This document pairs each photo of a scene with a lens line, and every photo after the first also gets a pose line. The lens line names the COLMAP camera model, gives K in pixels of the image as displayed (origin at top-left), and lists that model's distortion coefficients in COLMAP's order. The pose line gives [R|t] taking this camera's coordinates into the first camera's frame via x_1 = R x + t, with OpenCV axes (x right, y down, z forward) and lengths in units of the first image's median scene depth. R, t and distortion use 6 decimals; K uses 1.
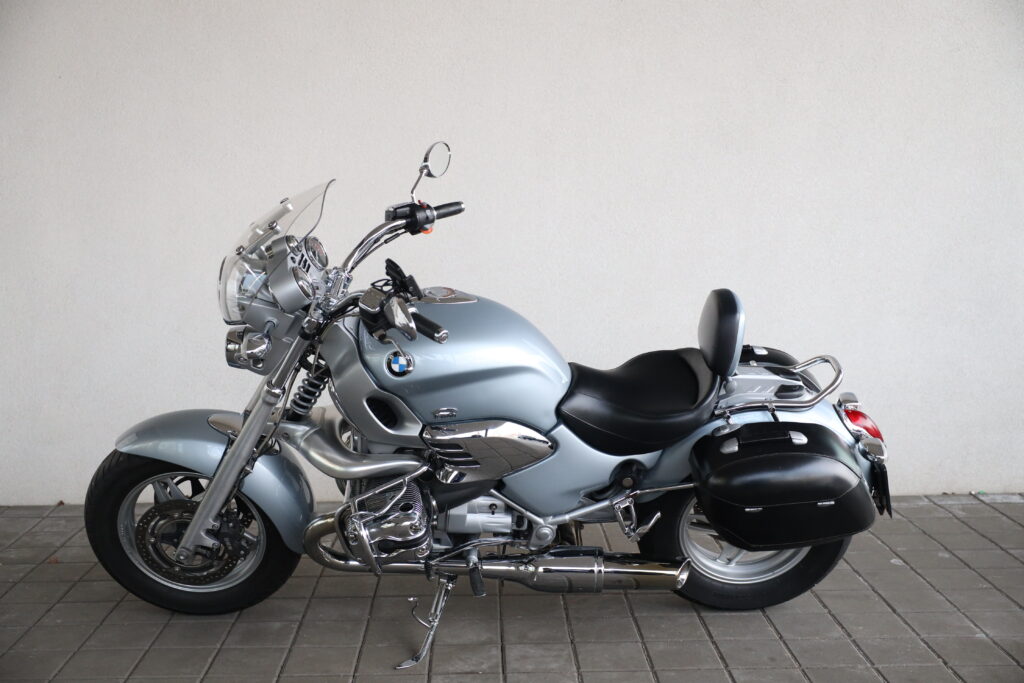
lens RADIAL K [[1173.2, 0, 508.8], [0, 1173.2, 343.3], [0, 0, 1]] dist [0.003126, 0.000000]
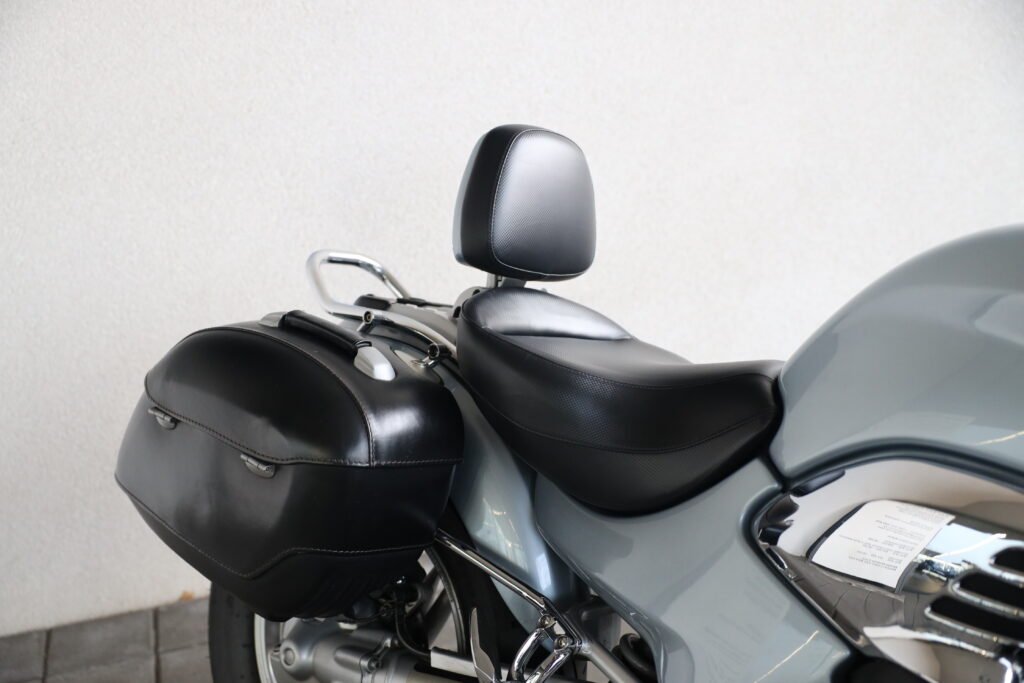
lens RADIAL K [[1173.2, 0, 504.8], [0, 1173.2, 342.4], [0, 0, 1]] dist [0.003126, 0.000000]
pose [[0.963185, -0.132617, 0.233854, -0.128784], [0.077053, 0.969549, 0.232461, -0.095252], [-0.257561, -0.205884, 0.944073, 0.731904]]
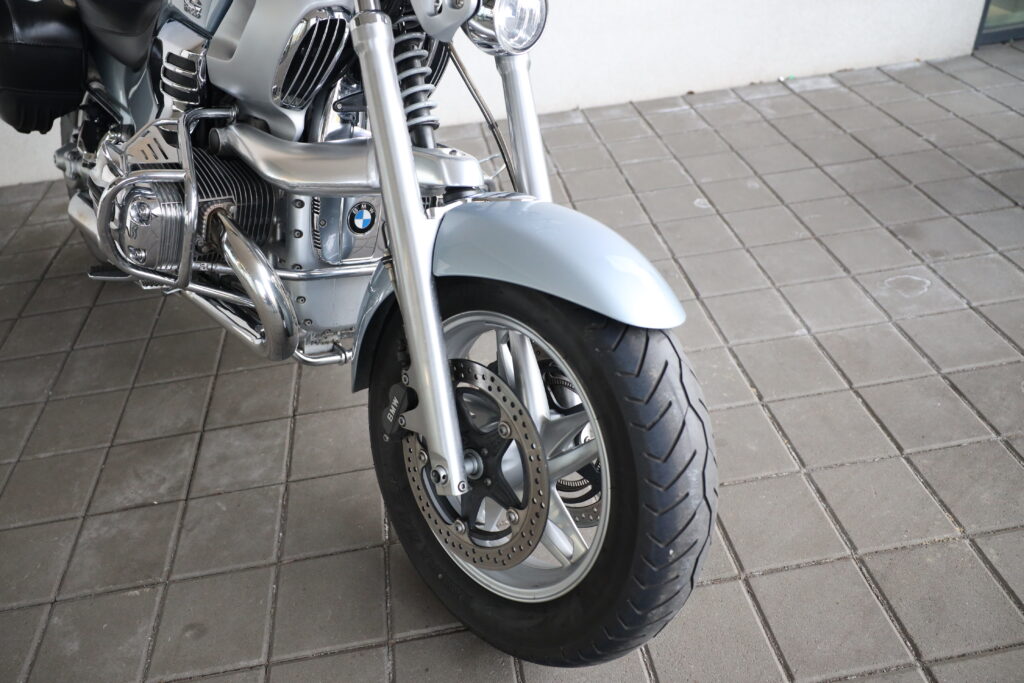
lens RADIAL K [[785.0, 0, 508.8], [0, 785.0, 348.2], [0, 0, 1]] dist [-0.004248, 0.005475]
pose [[0.989511, -0.135421, 0.050288, 0.165831], [0.092392, 0.860895, 0.500324, -0.029682], [-0.111046, -0.490430, 0.864377, 0.524593]]
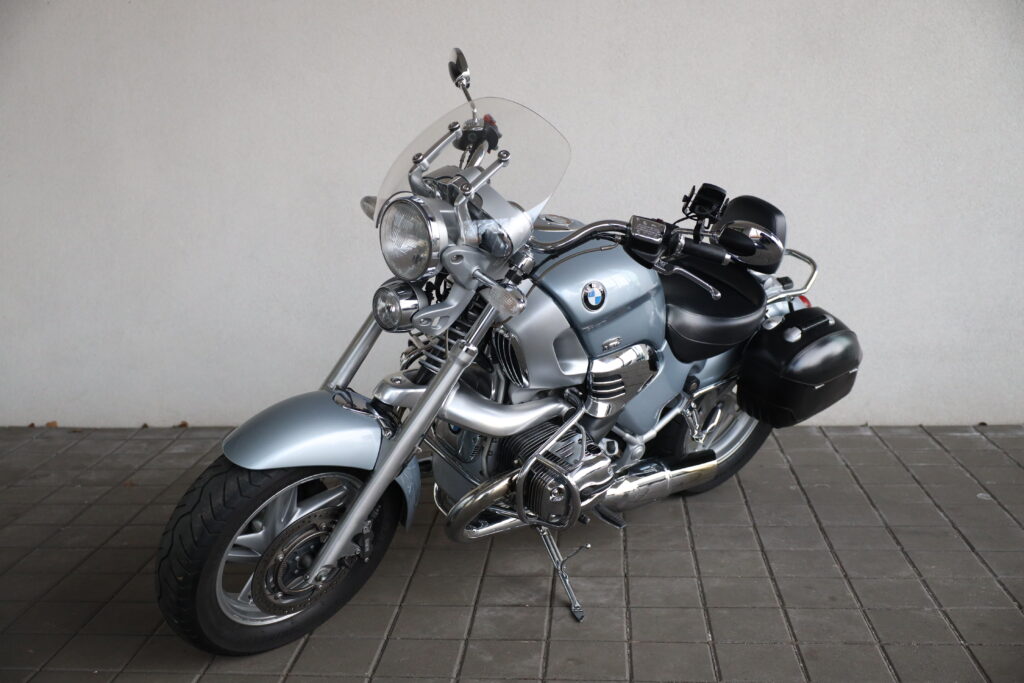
lens RADIAL K [[1173.2, 0, 508.9], [0, 1173.2, 338.7], [0, 0, 1]] dist [0.003126, 0.000000]
pose [[0.994365, 0.000050, -0.106012, 0.057550], [0.006945, 0.997821, 0.065611, -0.006157], [0.105784, -0.065977, 0.992198, 0.033693]]
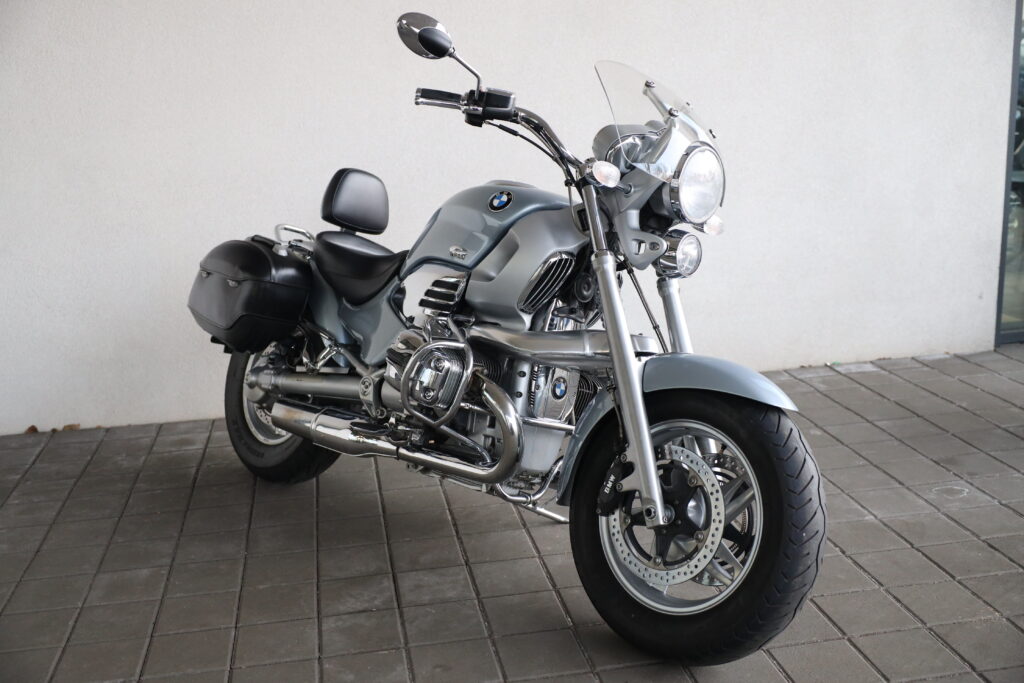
lens RADIAL K [[1086.4, 0, 505.7], [0, 1086.4, 340.2], [0, 0, 1]] dist [-0.002263, 0.000000]
pose [[0.988257, -0.066396, 0.137622, -0.022593], [0.051257, 0.992523, 0.110770, -0.019924], [-0.143948, -0.102415, 0.984271, 0.139029]]
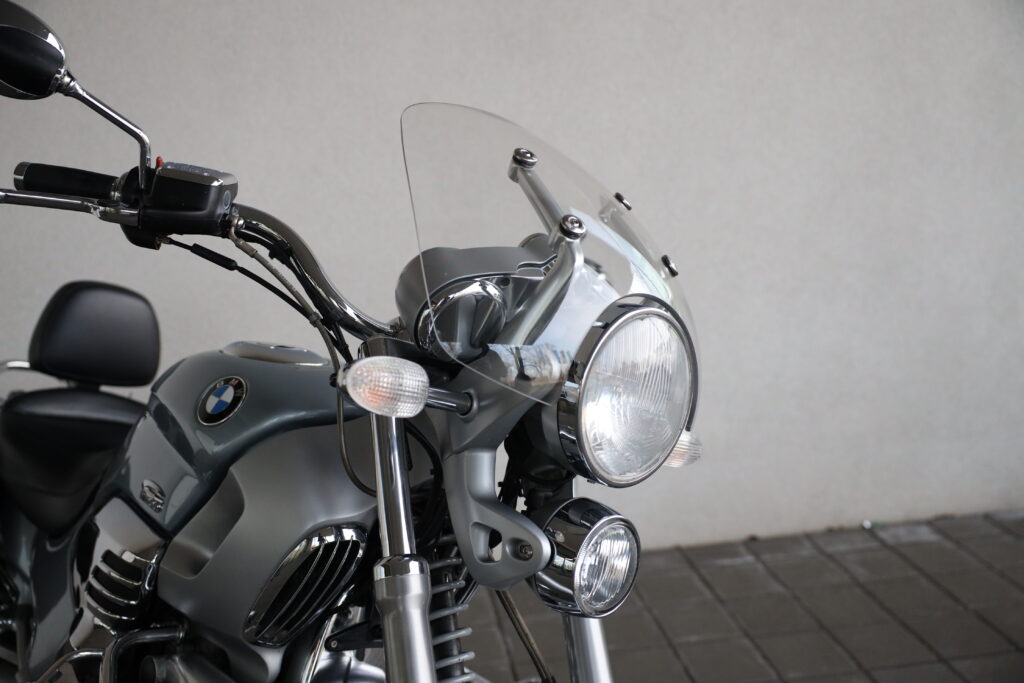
lens RADIAL K [[1002.9, 0, 513.2], [0, 1002.9, 340.4], [0, 0, 1]] dist [0.006015, 0.000000]
pose [[0.990901, -0.059222, 0.120862, 0.146185], [0.048271, 0.994624, 0.091611, -0.079492], [-0.125637, -0.084943, 0.988433, 0.574251]]
